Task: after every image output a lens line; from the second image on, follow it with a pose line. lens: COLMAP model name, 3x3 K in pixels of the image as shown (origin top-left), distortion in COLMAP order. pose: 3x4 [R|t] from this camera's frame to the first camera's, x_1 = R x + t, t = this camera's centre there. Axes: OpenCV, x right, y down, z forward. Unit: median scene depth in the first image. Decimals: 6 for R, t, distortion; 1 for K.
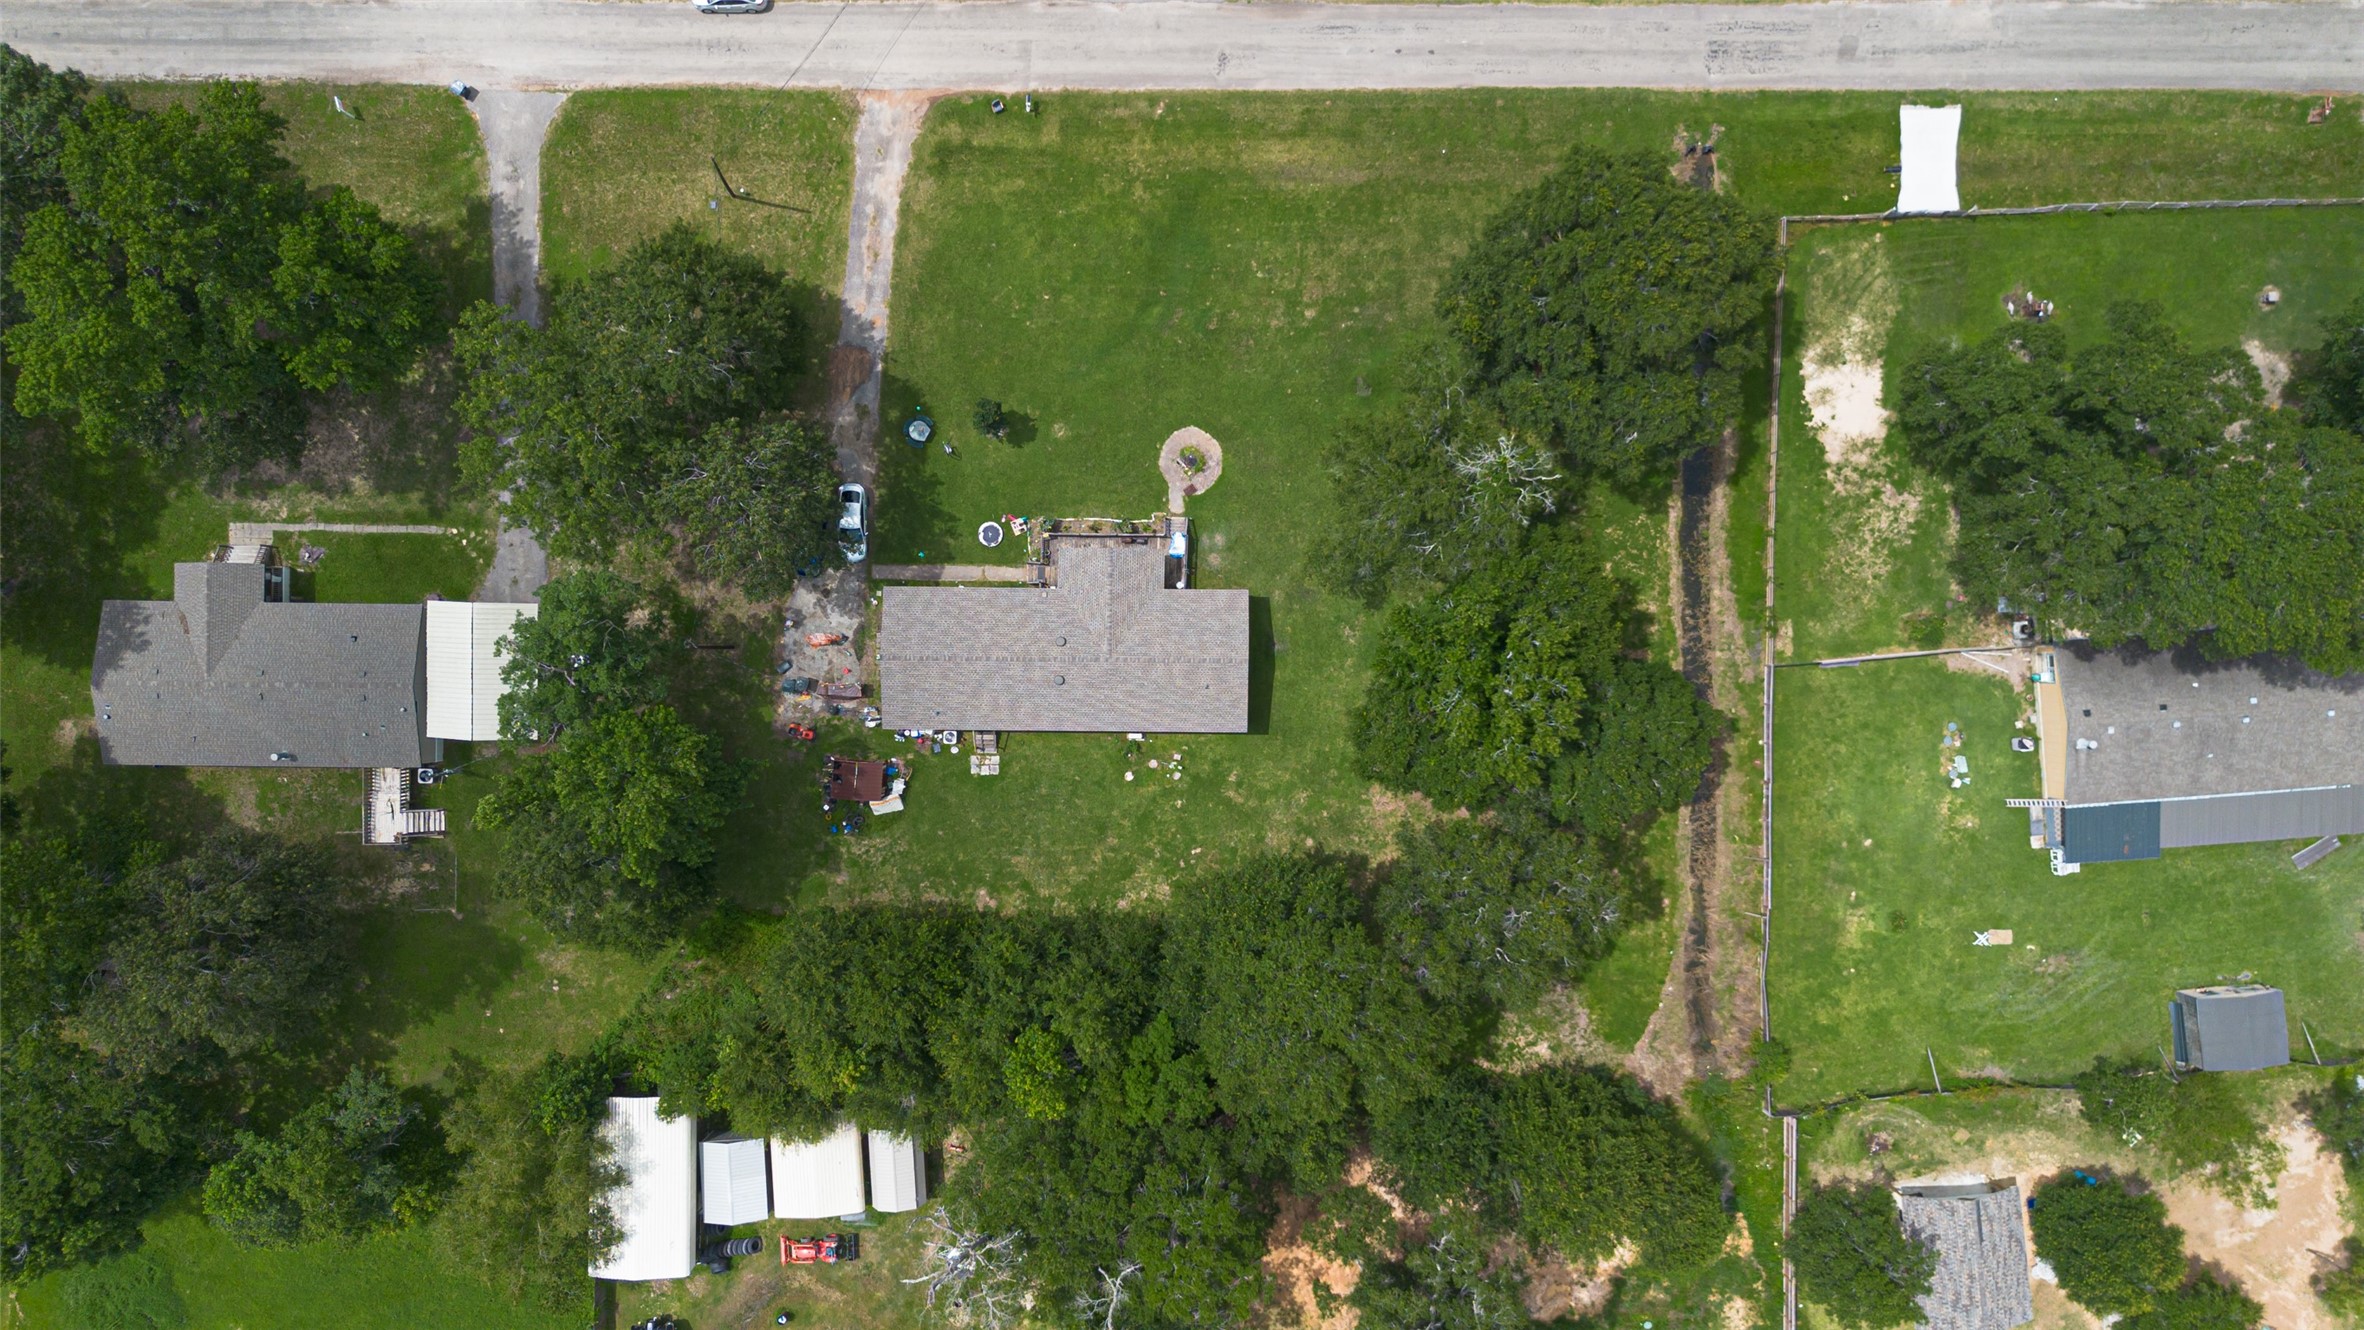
lens RADIAL K [[1673.0, 0, 1182.2], [0, 1673.0, 669.1], [0, 0, 1]] dist [0.076030, -0.072735]
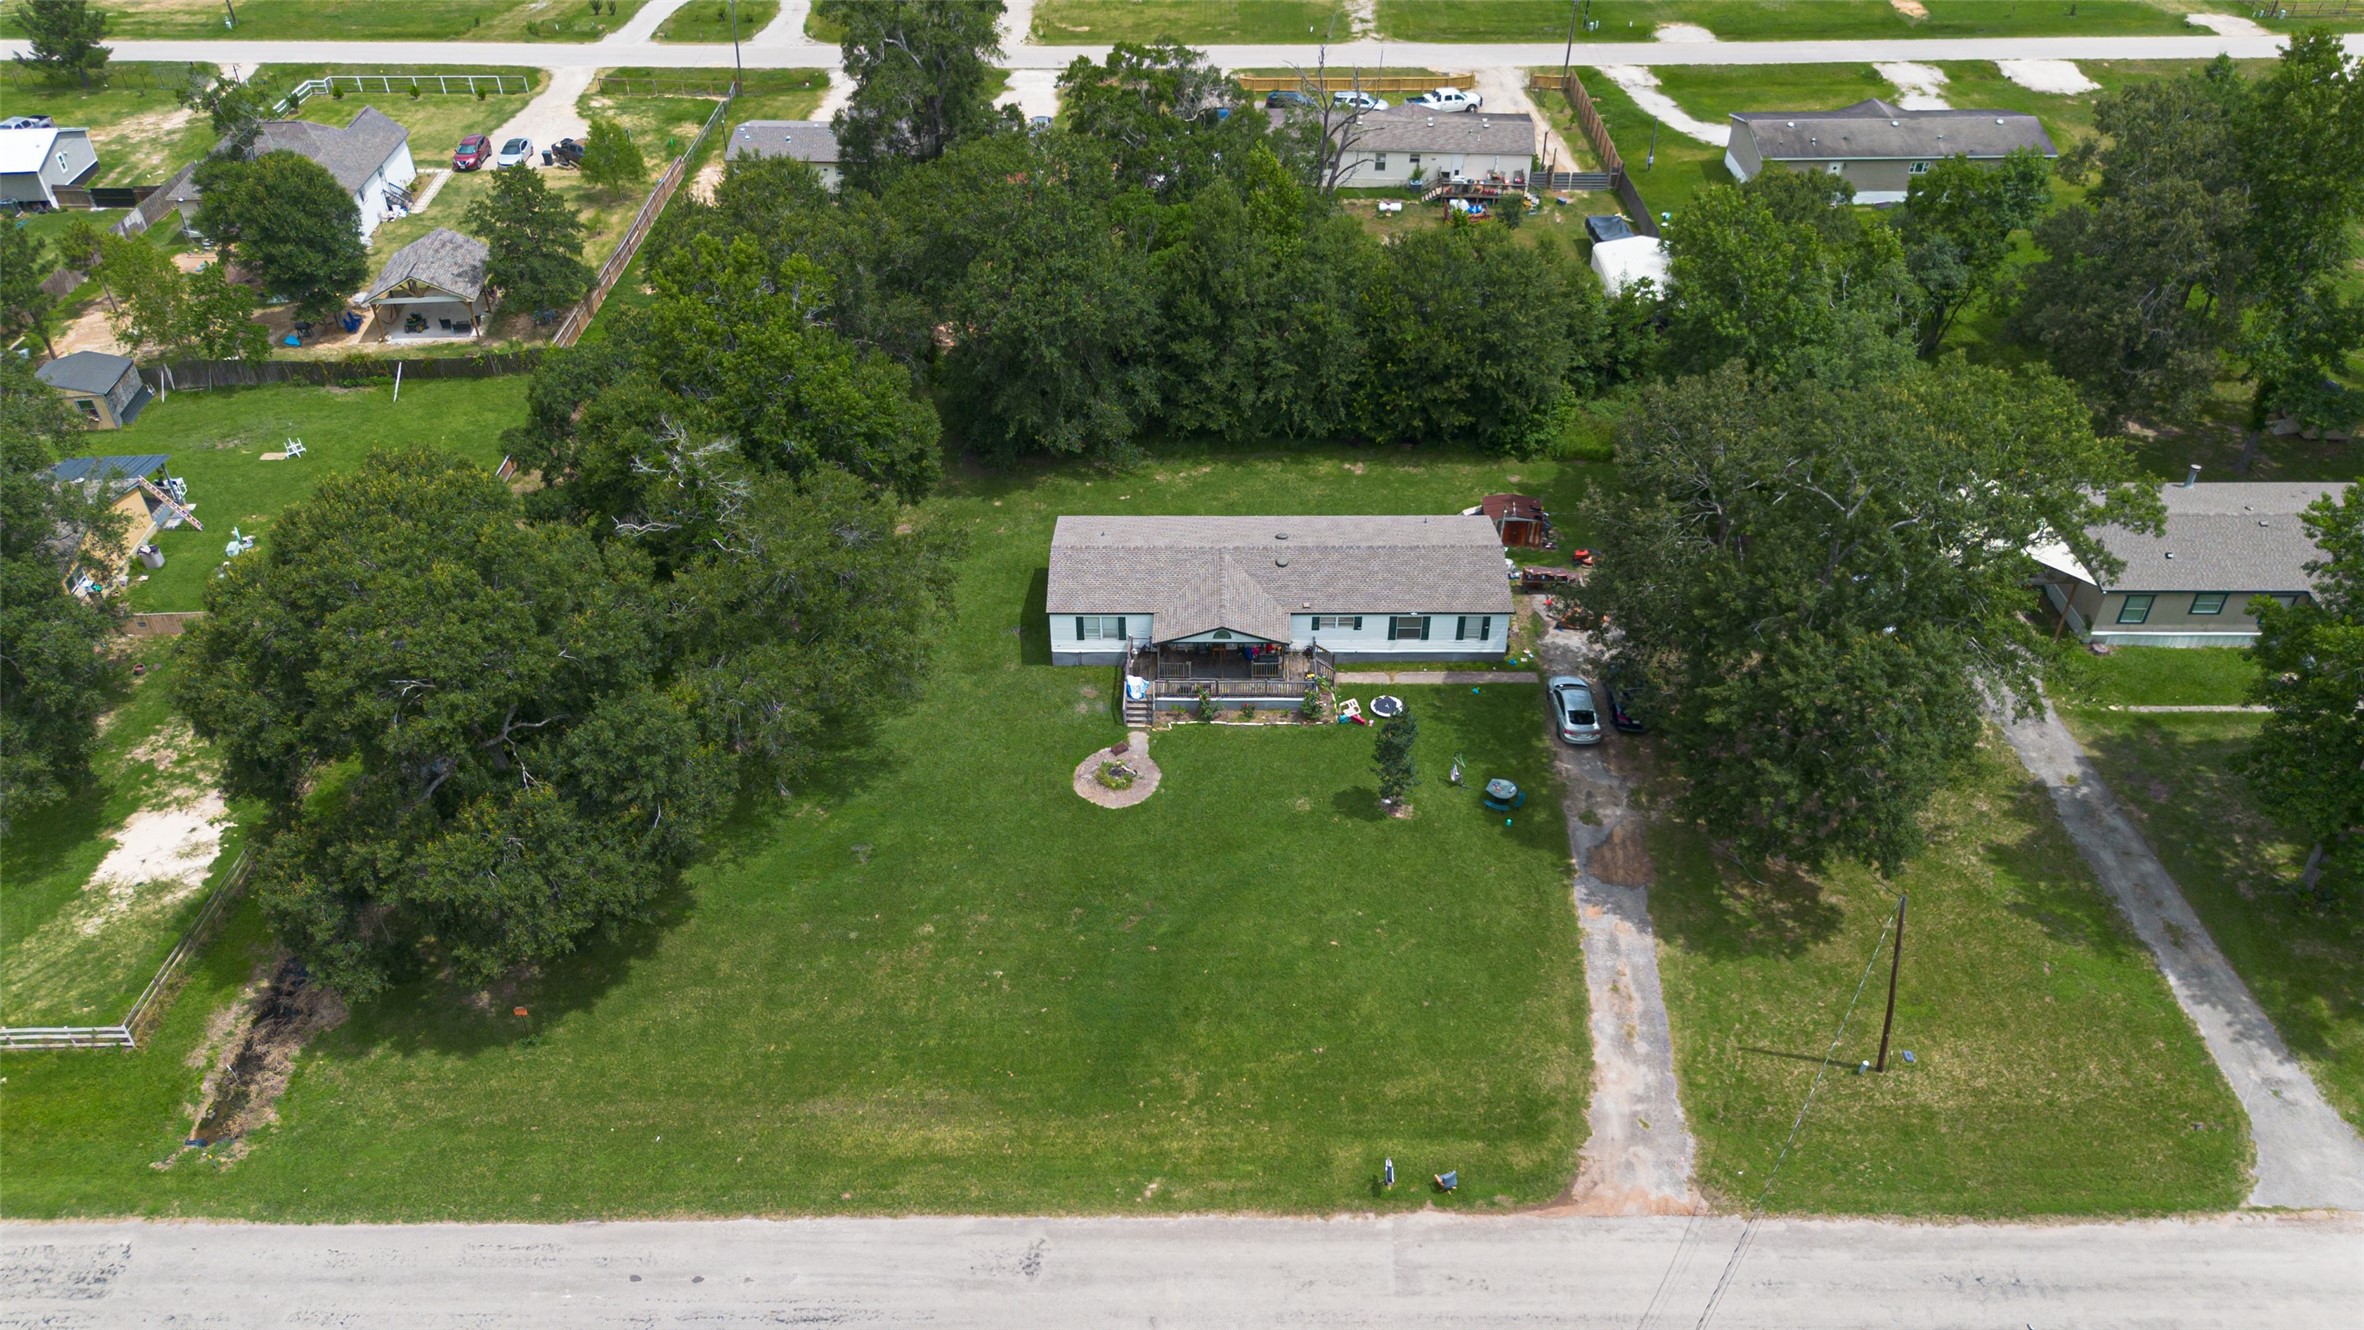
lens RADIAL K [[1673.0, 0, 1182.2], [0, 1673.0, 669.1], [0, 0, 1]] dist [0.076030, -0.072735]
pose [[-0.999759, 0.017105, 0.013733, -0.033644], [0.000349, -0.613558, 0.789649, -0.662441], [0.021933, 0.789464, 0.613405, 0.525569]]
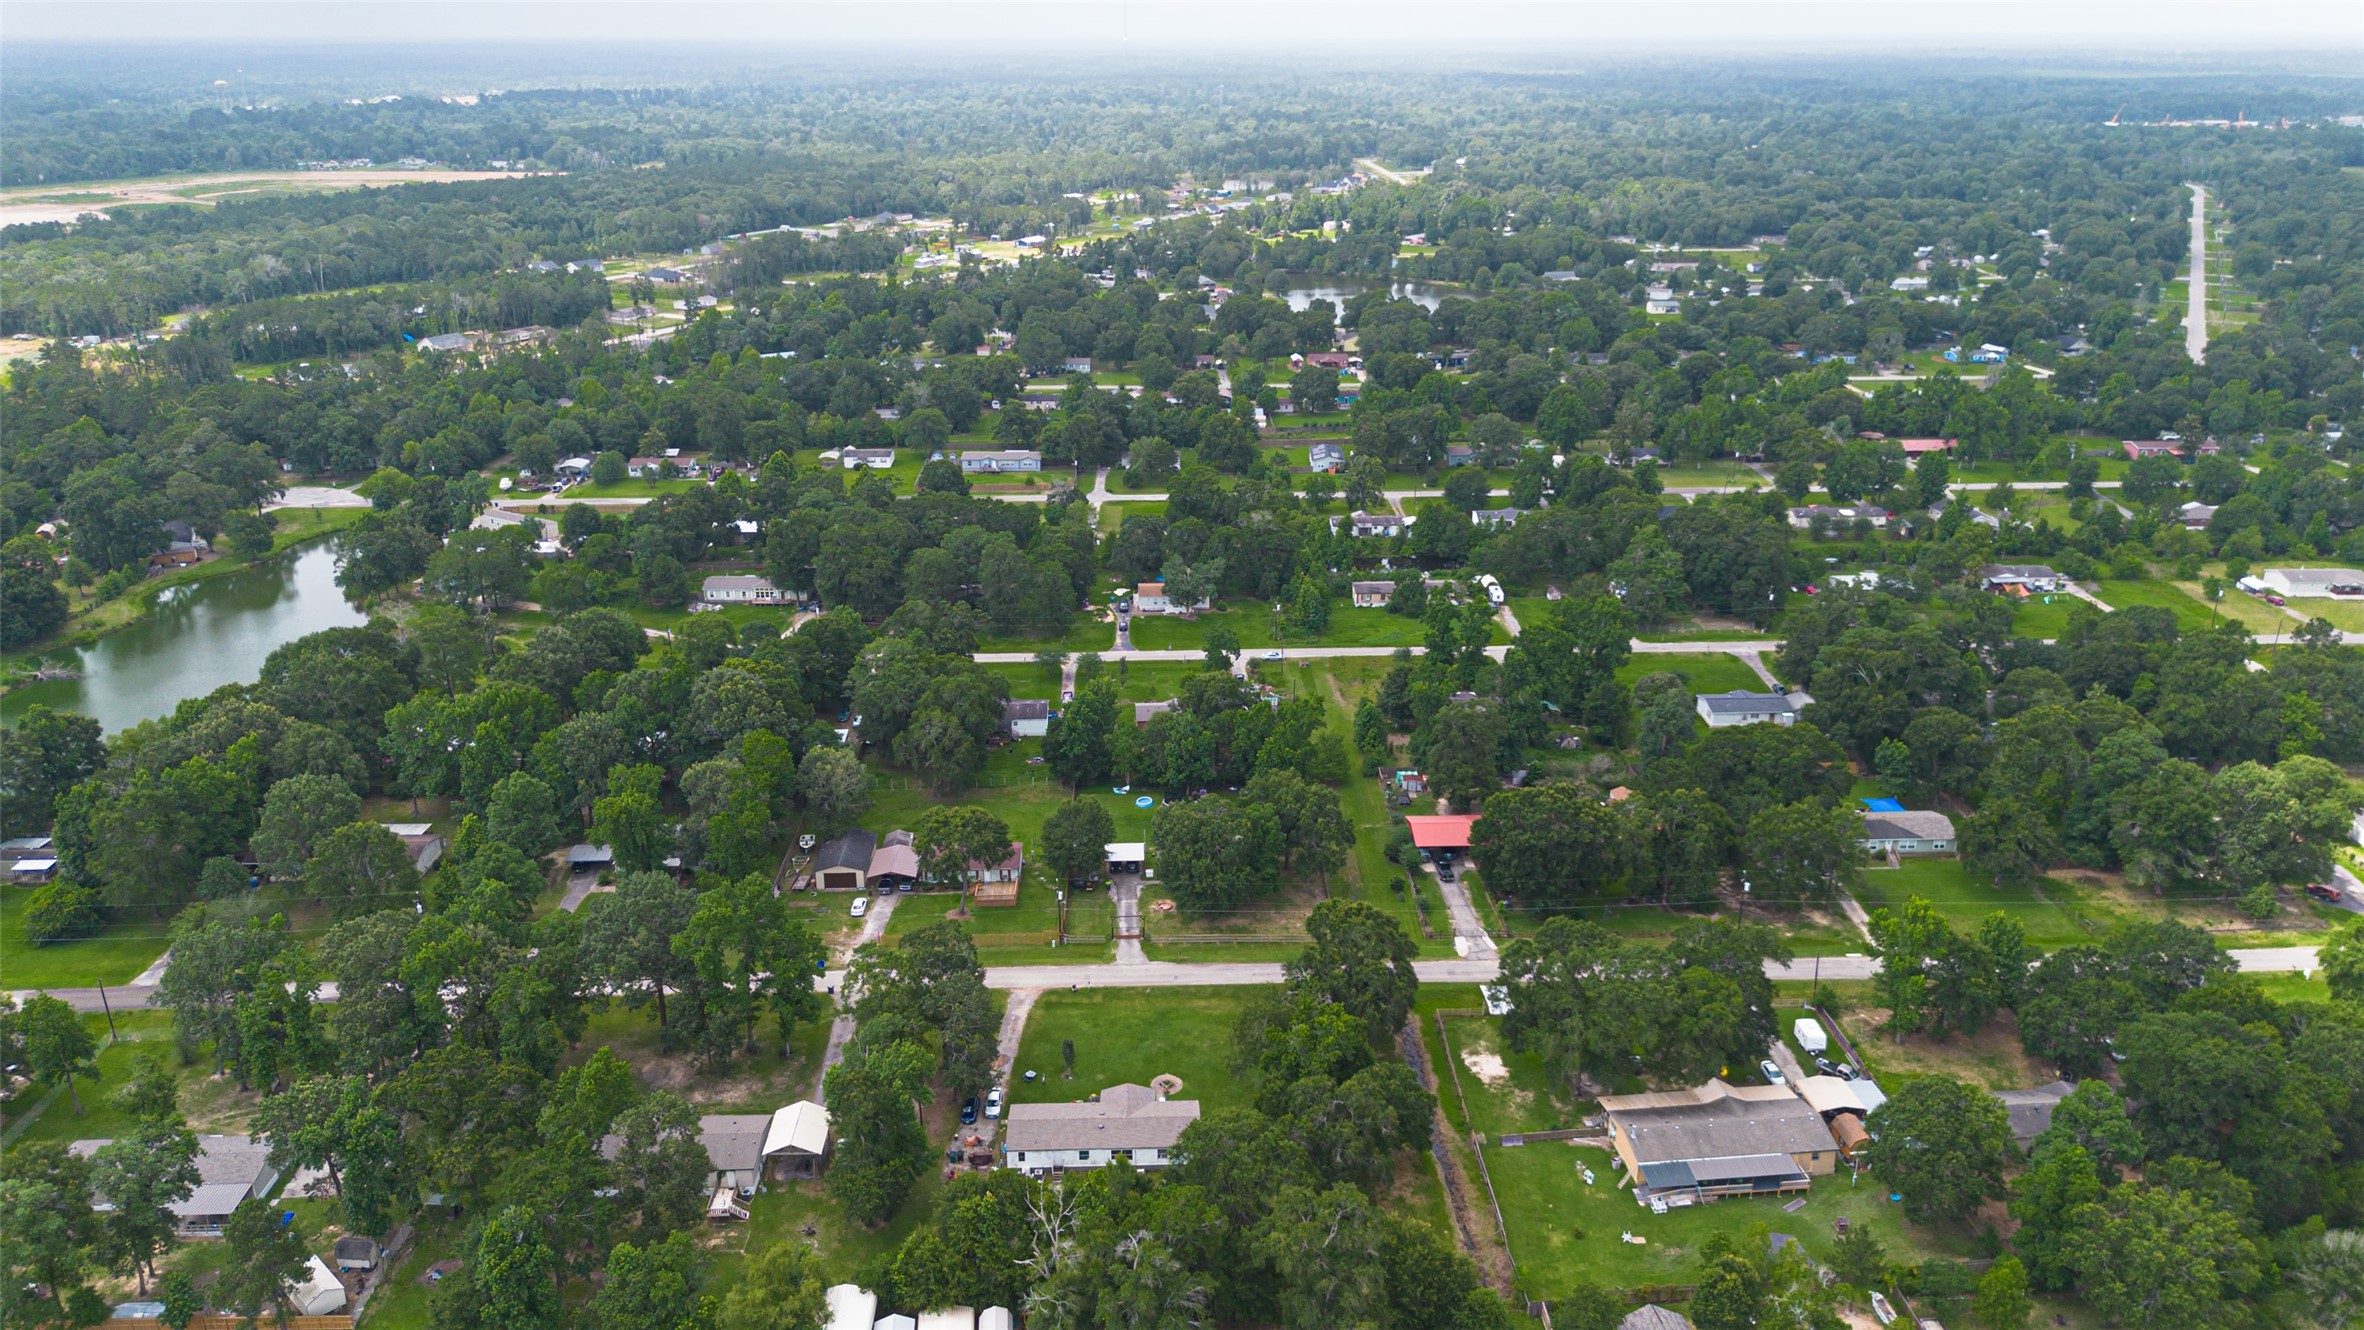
lens RADIAL K [[1673.0, 0, 1182.2], [0, 1673.0, 669.1], [0, 0, 1]] dist [0.076030, -0.072735]
pose [[0.999248, -0.001671, 0.038740, -0.052766], [0.036988, 0.340977, -0.939344, 1.578552], [-0.011640, 0.940070, 0.340782, -0.139766]]
